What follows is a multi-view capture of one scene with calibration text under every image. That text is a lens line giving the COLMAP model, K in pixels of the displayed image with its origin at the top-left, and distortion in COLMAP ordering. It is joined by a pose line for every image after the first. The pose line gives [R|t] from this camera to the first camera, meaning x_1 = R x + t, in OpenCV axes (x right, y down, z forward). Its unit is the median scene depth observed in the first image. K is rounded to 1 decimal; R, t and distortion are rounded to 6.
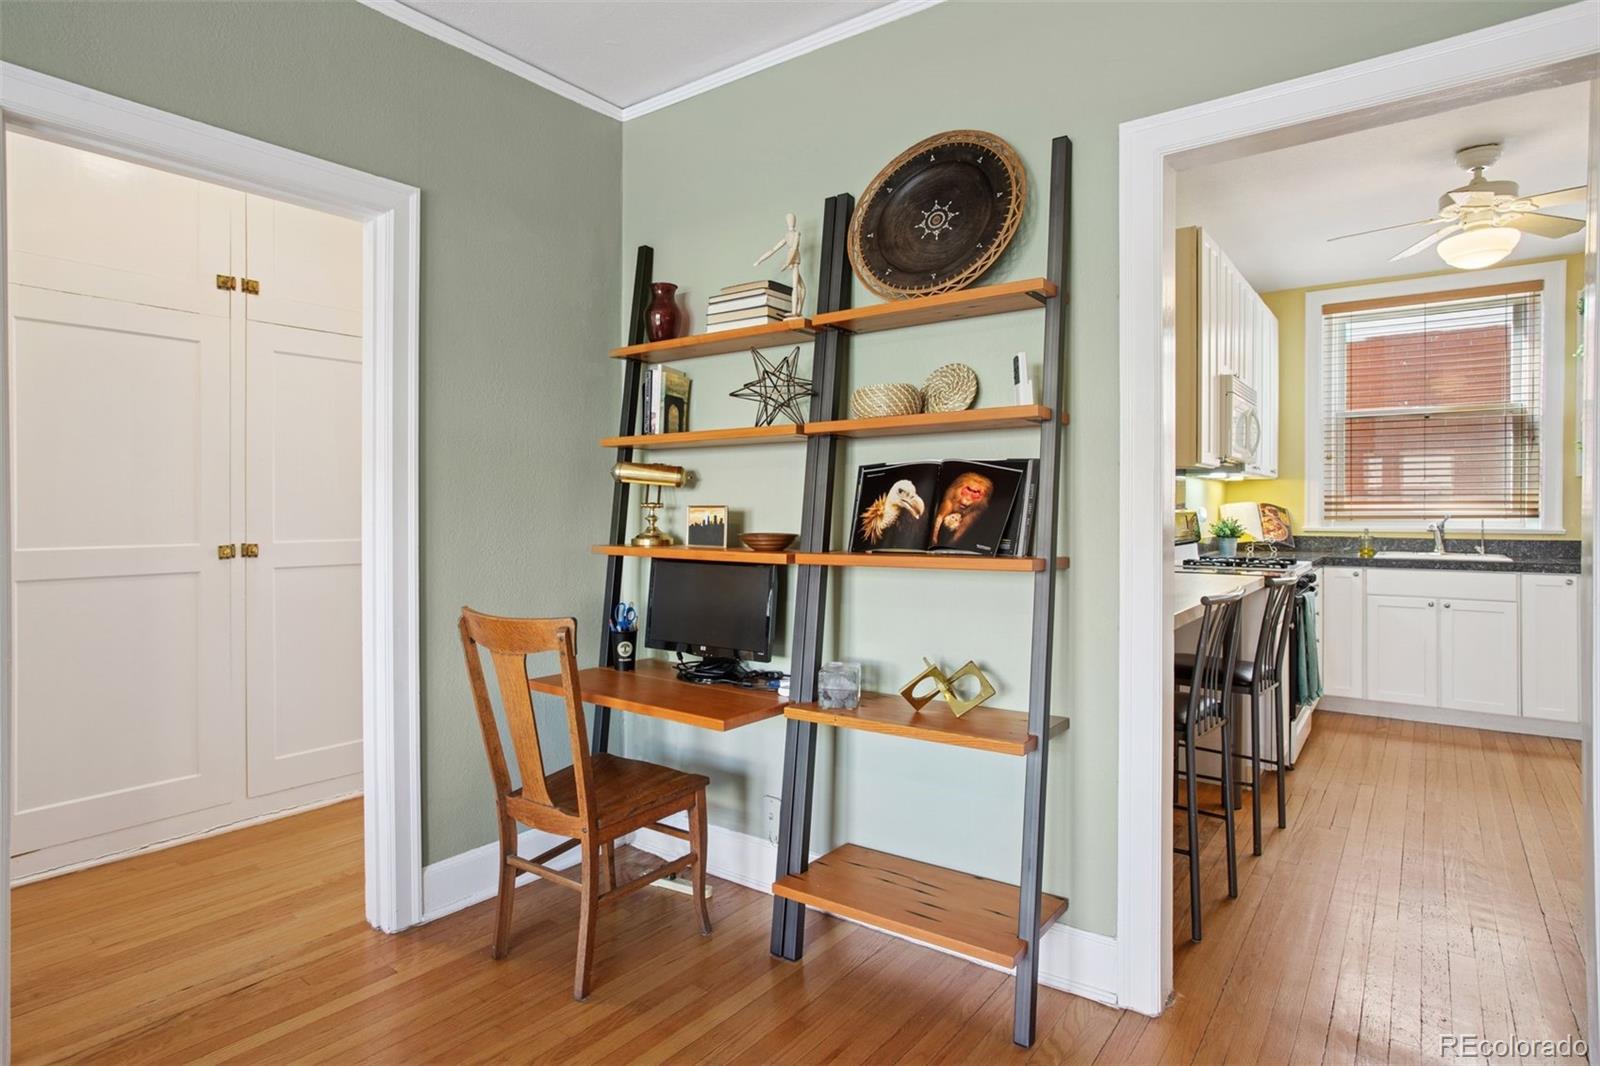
lens RADIAL K [[860.9, 0, 802.5], [0, 860.9, 510.1], [0, 0, 1]] dist [-0.072885, 0.039053]
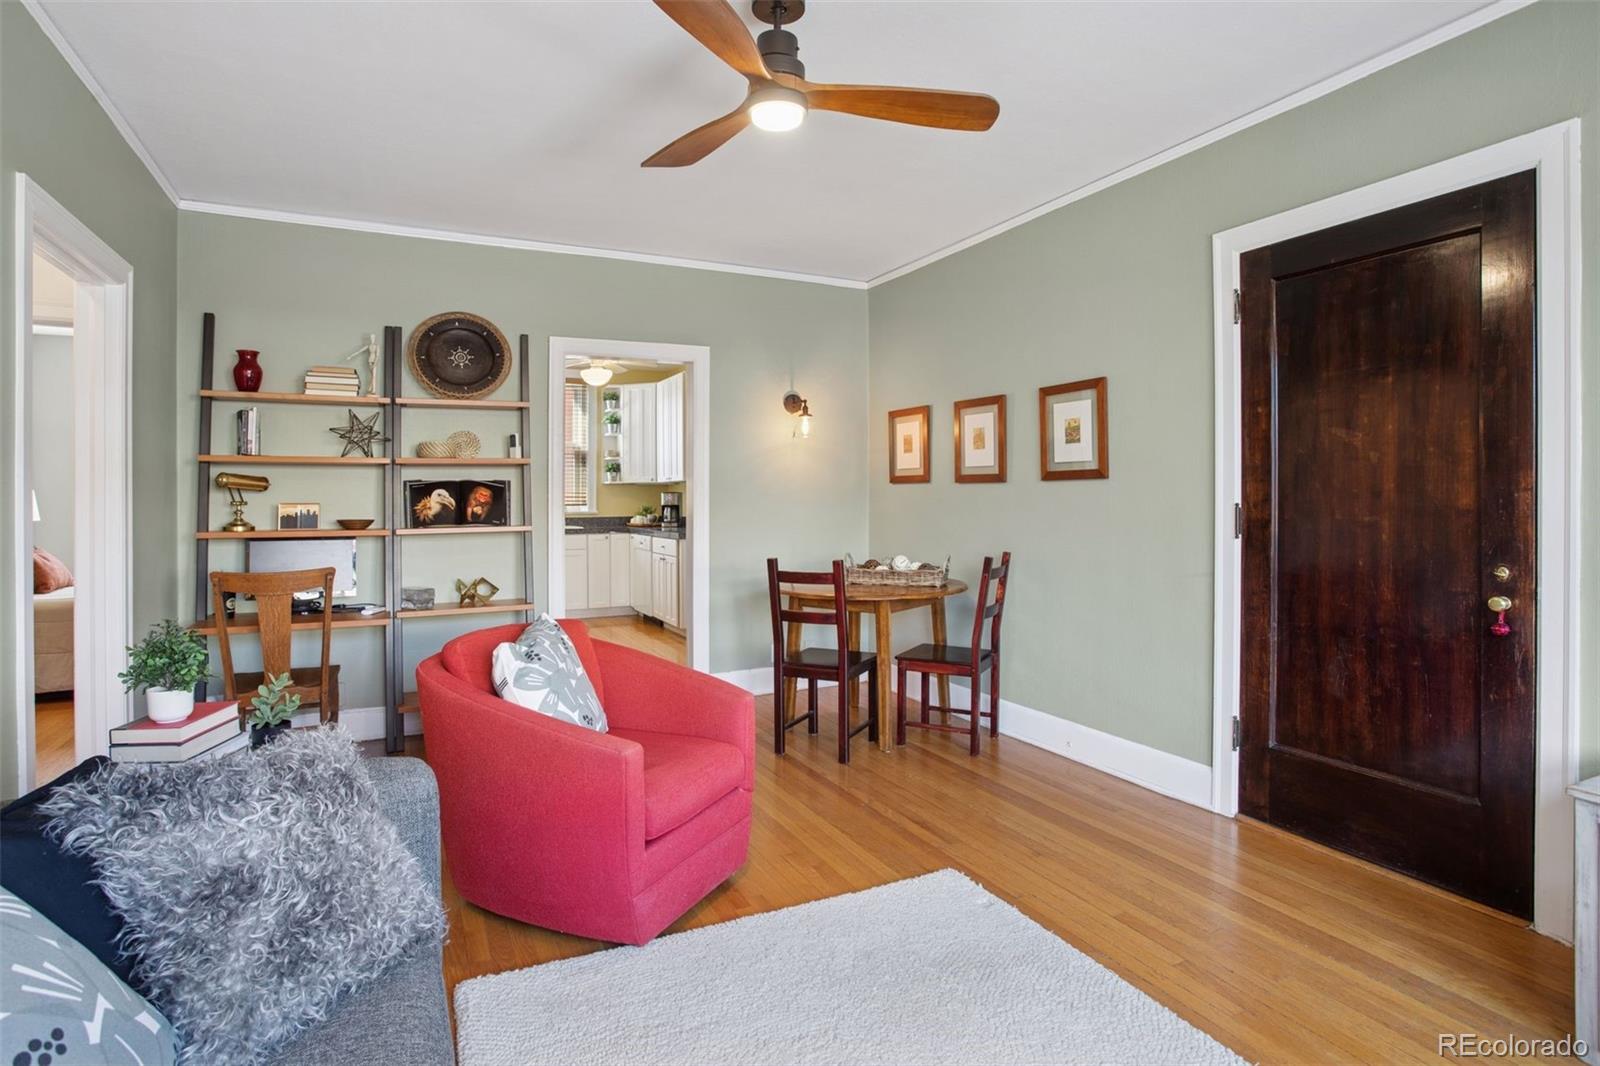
lens RADIAL K [[836.7, 0, 793.5], [0, 836.7, 496.4], [0, 0, 1]] dist [-0.001685, 0.000560]
pose [[0.450492, -0.000912, 0.892780, -0.609093], [0.004531, 0.999989, -0.001265, -0.006685], [-0.892769, 0.004615, 0.450491, -0.278124]]
